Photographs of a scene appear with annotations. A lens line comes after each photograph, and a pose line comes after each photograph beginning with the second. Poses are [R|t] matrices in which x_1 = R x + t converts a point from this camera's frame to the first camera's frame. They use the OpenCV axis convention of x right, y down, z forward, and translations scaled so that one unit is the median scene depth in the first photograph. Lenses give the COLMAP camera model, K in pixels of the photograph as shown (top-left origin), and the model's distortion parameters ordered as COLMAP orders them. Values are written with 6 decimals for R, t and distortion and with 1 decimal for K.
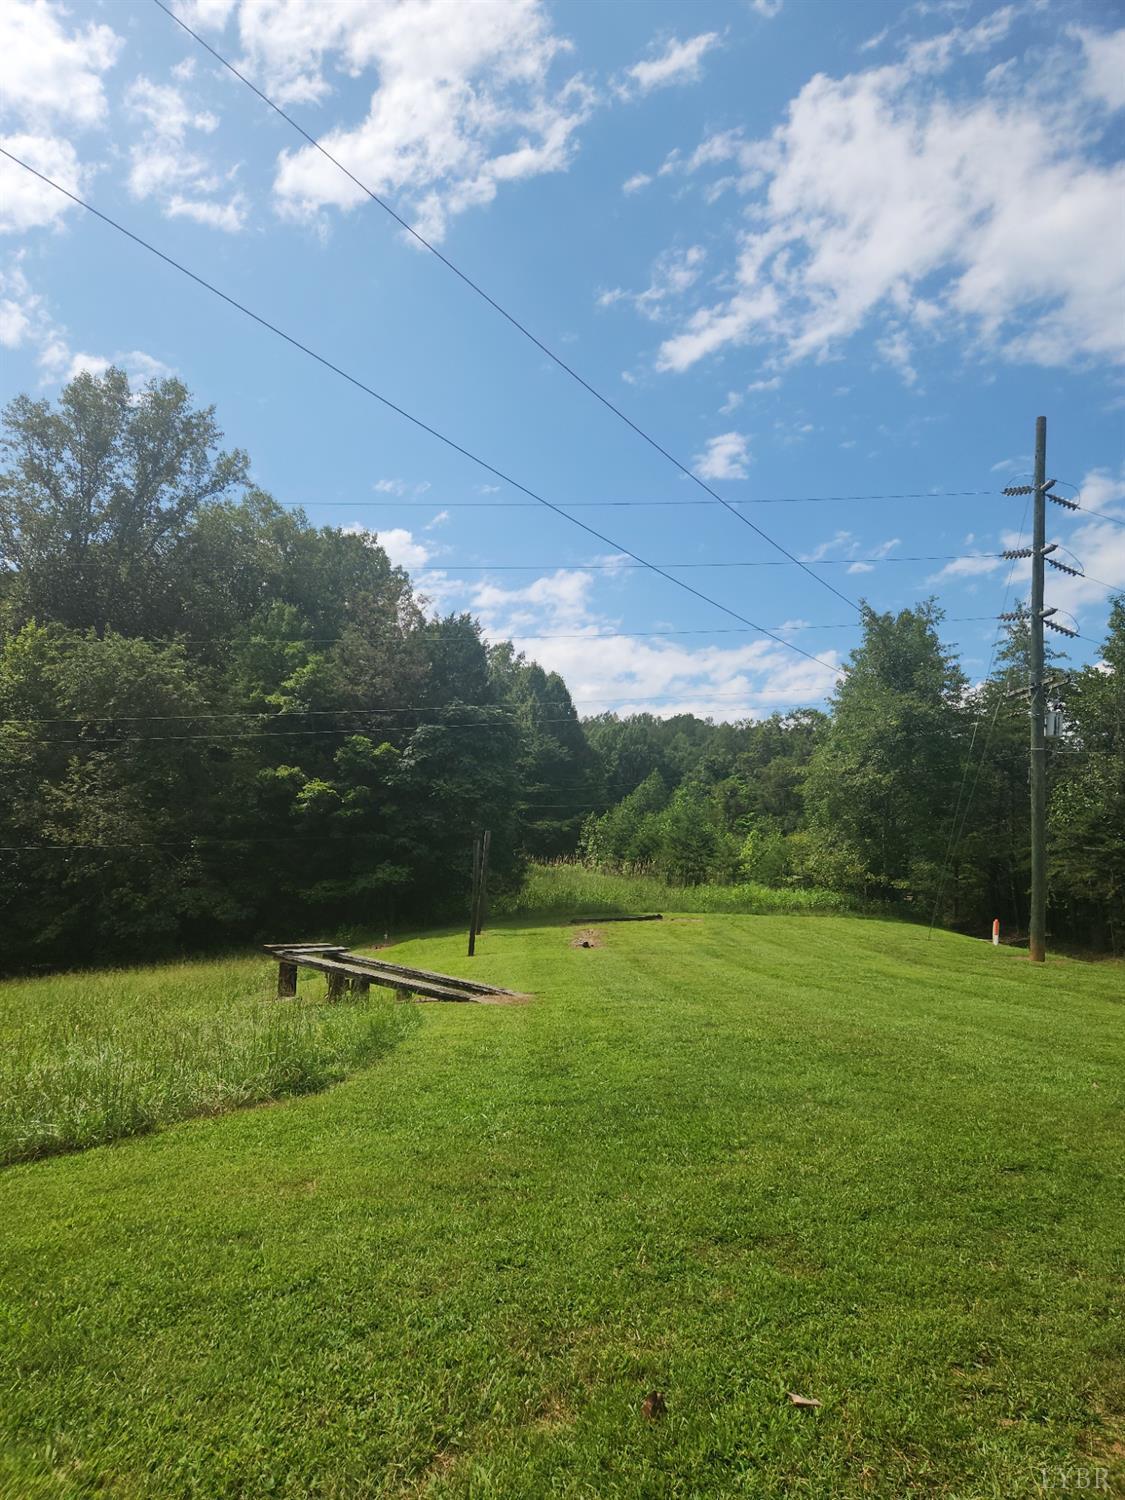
lens RADIAL K [[1032.5, 0, 562.5], [0, 1032.5, 750.0], [0, 0, 1]] dist [0.104054, -0.084502]
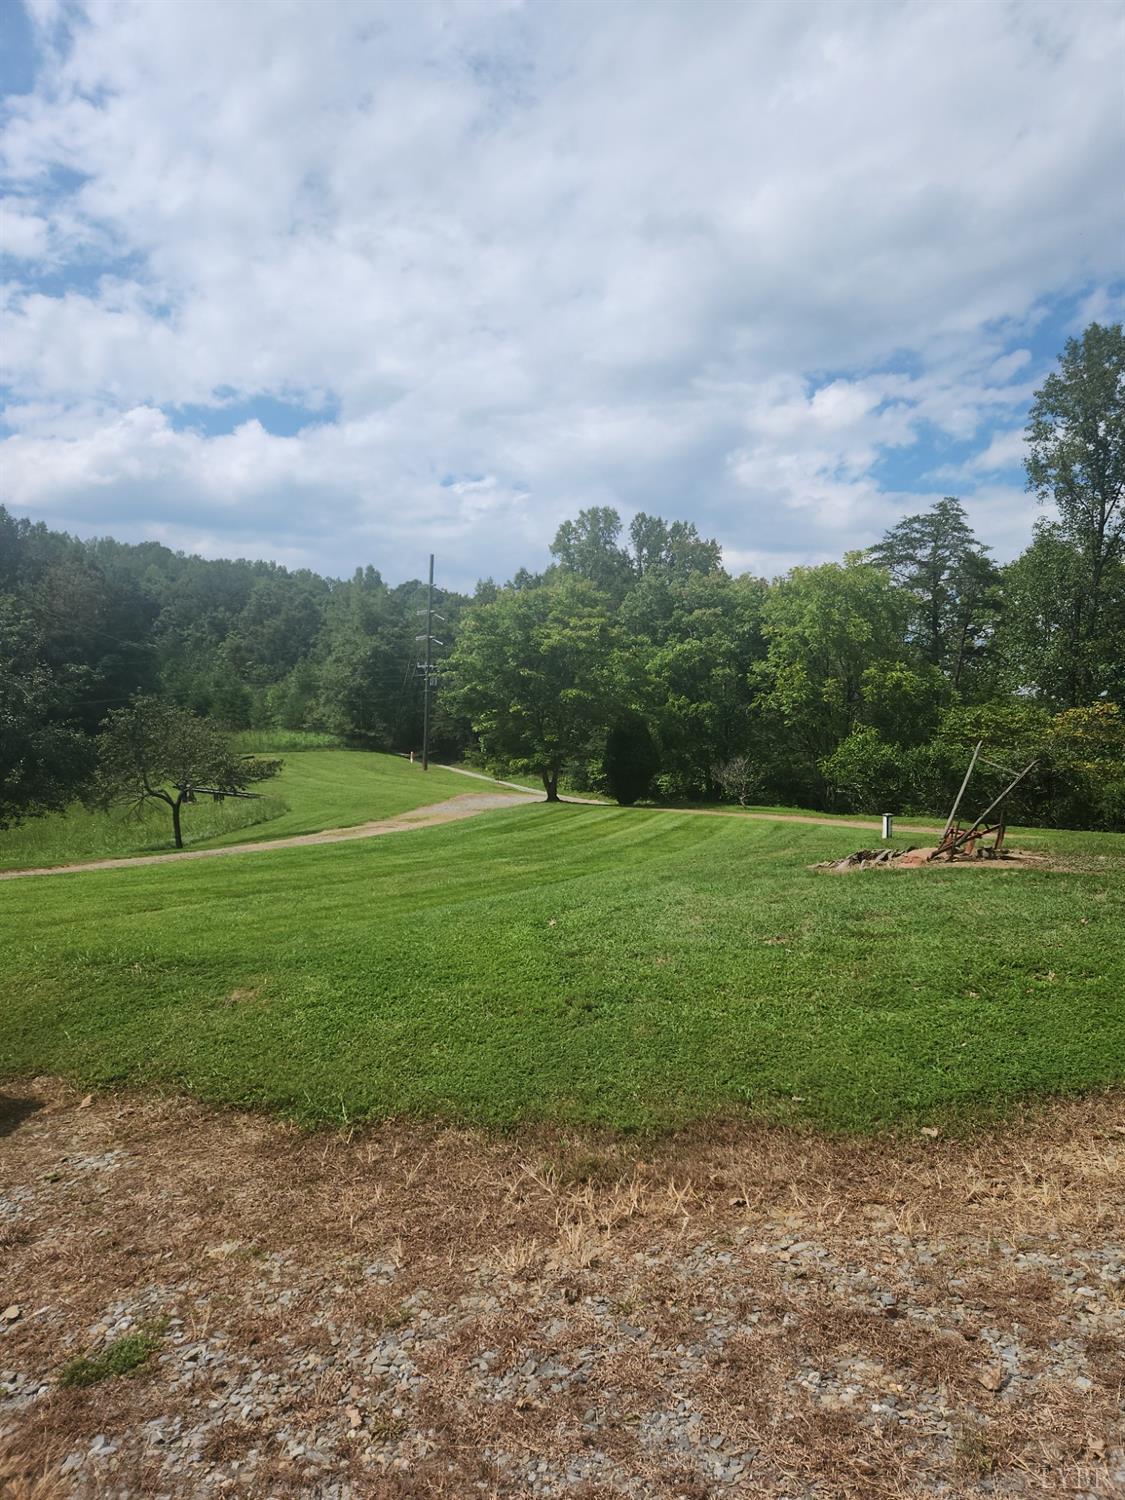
lens RADIAL K [[1032.5, 0, 562.5], [0, 1032.5, 750.0], [0, 0, 1]] dist [0.104054, -0.084502]
pose [[0.867555, -0.051120, 0.494706, -0.340245], [-0.043403, 0.983126, 0.177705, -0.207156], [-0.495443, -0.175640, 0.850698, -0.875277]]
